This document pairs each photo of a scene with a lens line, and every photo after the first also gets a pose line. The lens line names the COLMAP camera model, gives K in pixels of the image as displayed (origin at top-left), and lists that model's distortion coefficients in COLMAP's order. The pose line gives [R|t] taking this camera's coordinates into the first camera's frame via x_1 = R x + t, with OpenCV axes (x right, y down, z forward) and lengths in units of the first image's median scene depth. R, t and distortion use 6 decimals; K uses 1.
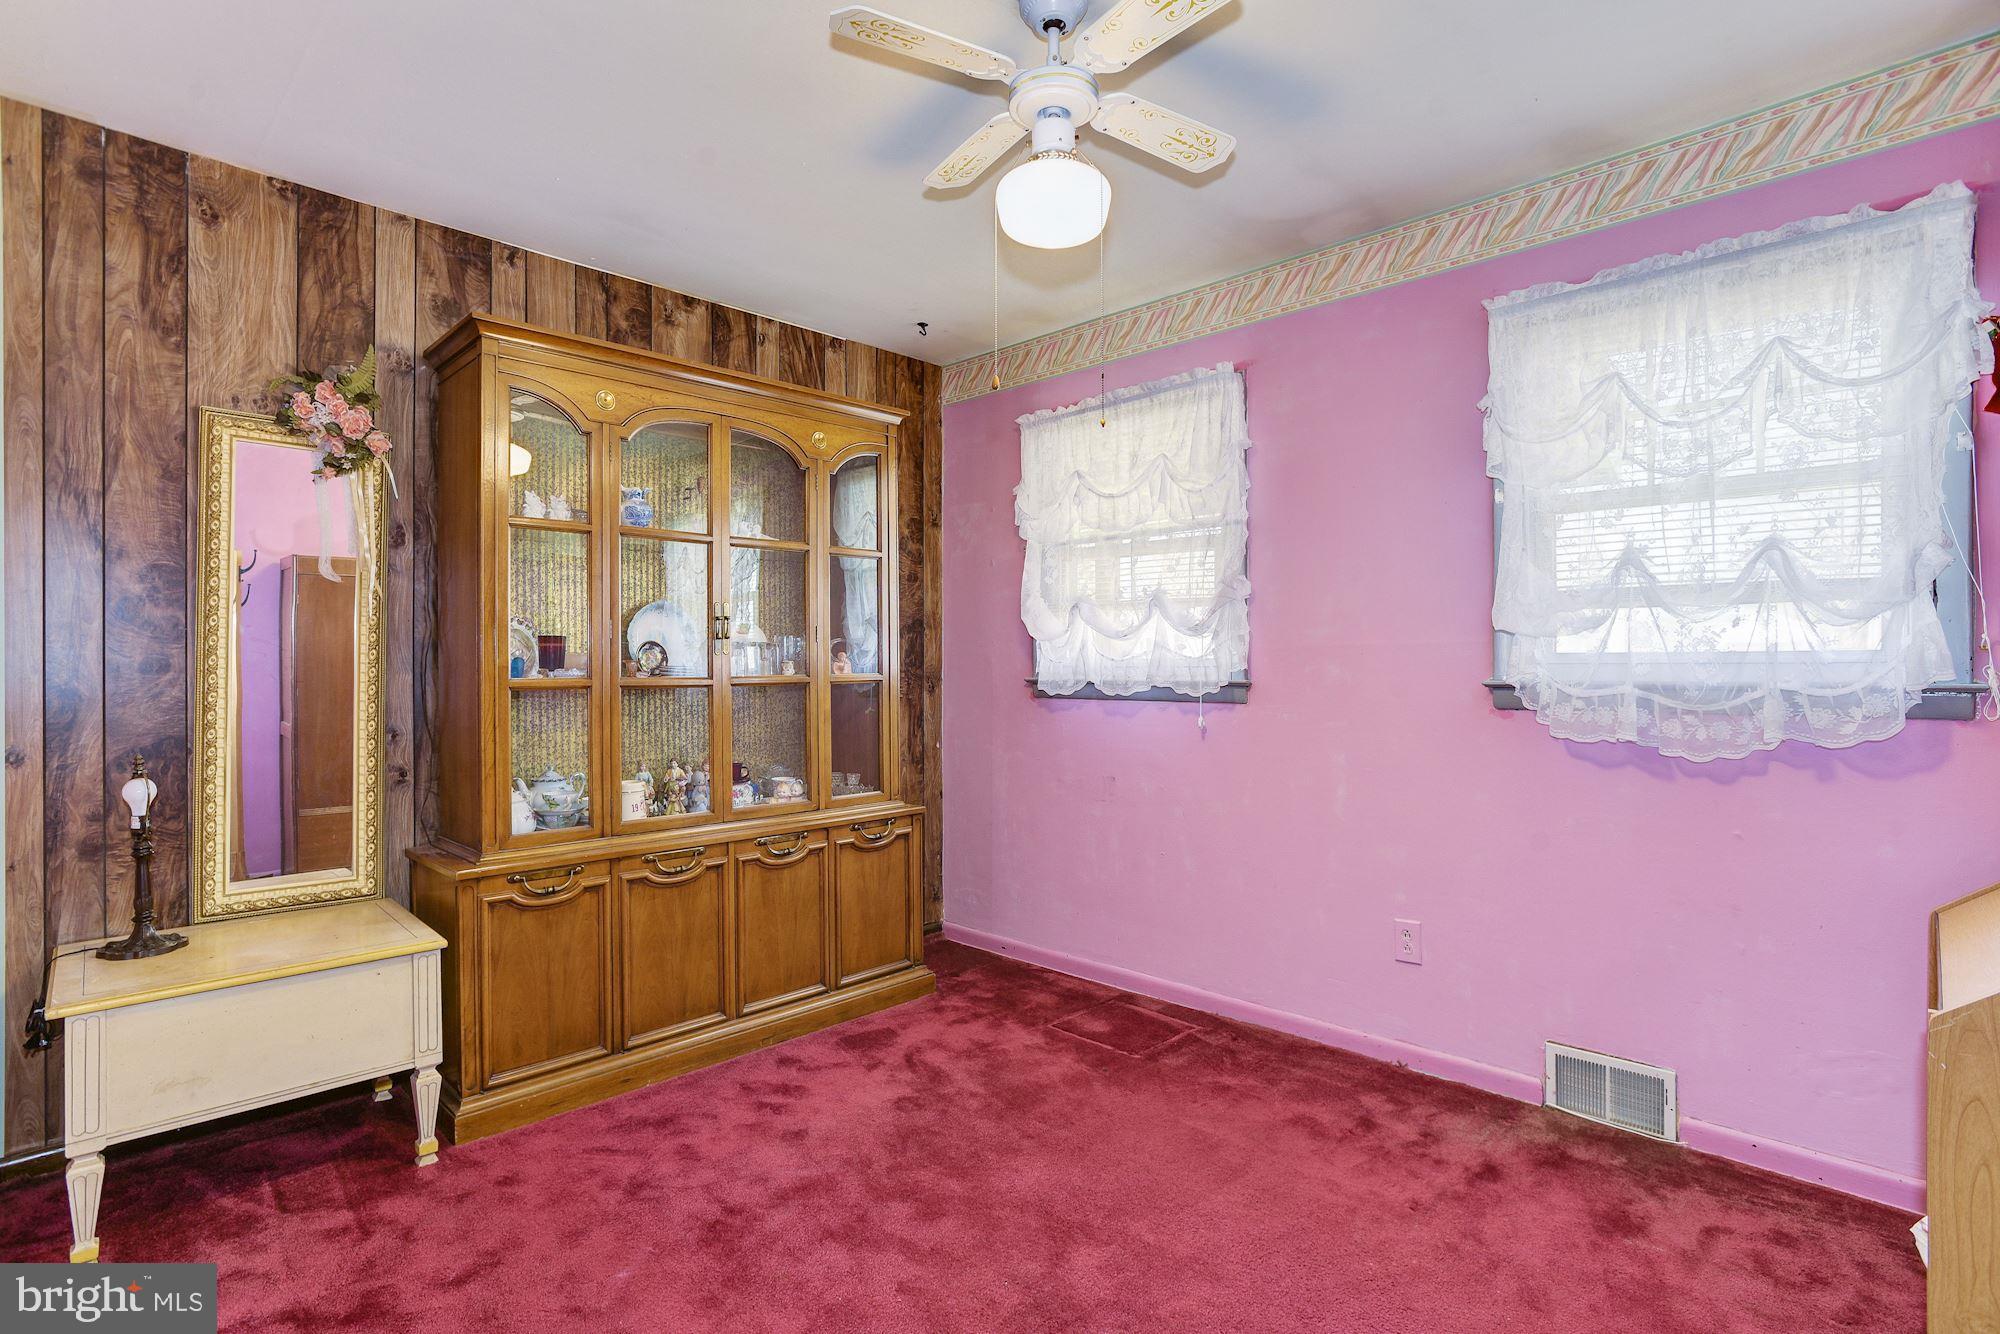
lens RADIAL K [[980.3, 0, 997.7], [0, 980.3, 664.4], [0, 0, 1]] dist [-0.049039, 0.028141]
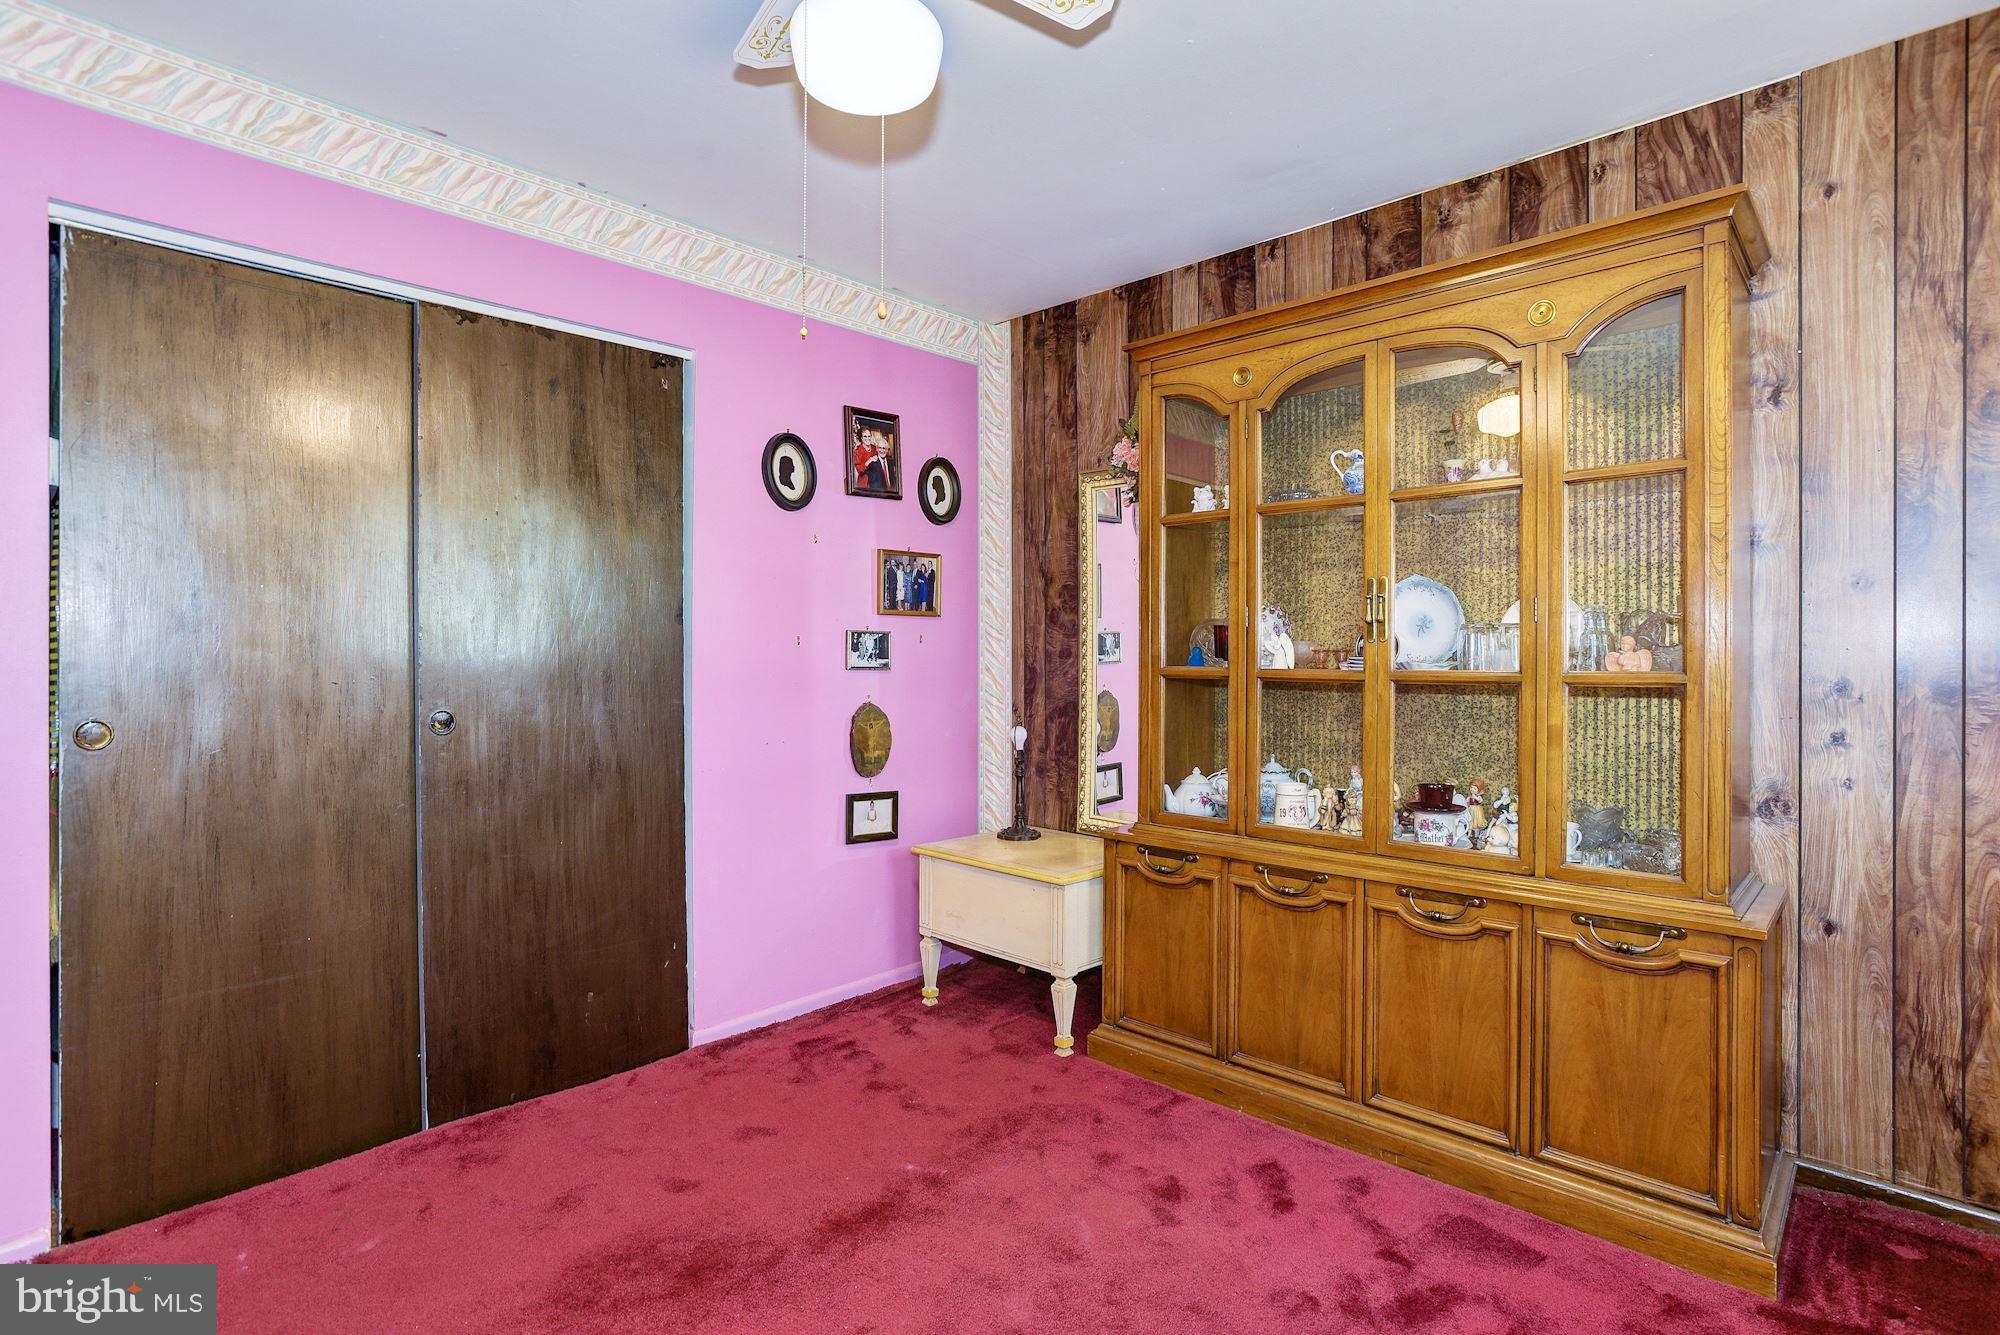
lens RADIAL K [[995.0, 0, 987.5], [0, 995.0, 645.0], [0, 0, 1]] dist [-0.054532, 0.031283]
pose [[-0.002304, -0.000802, -0.999997, 0.553225], [0.001635, 0.999998, -0.000805, -0.008138], [0.999996, -0.001637, -0.002303, 0.734434]]
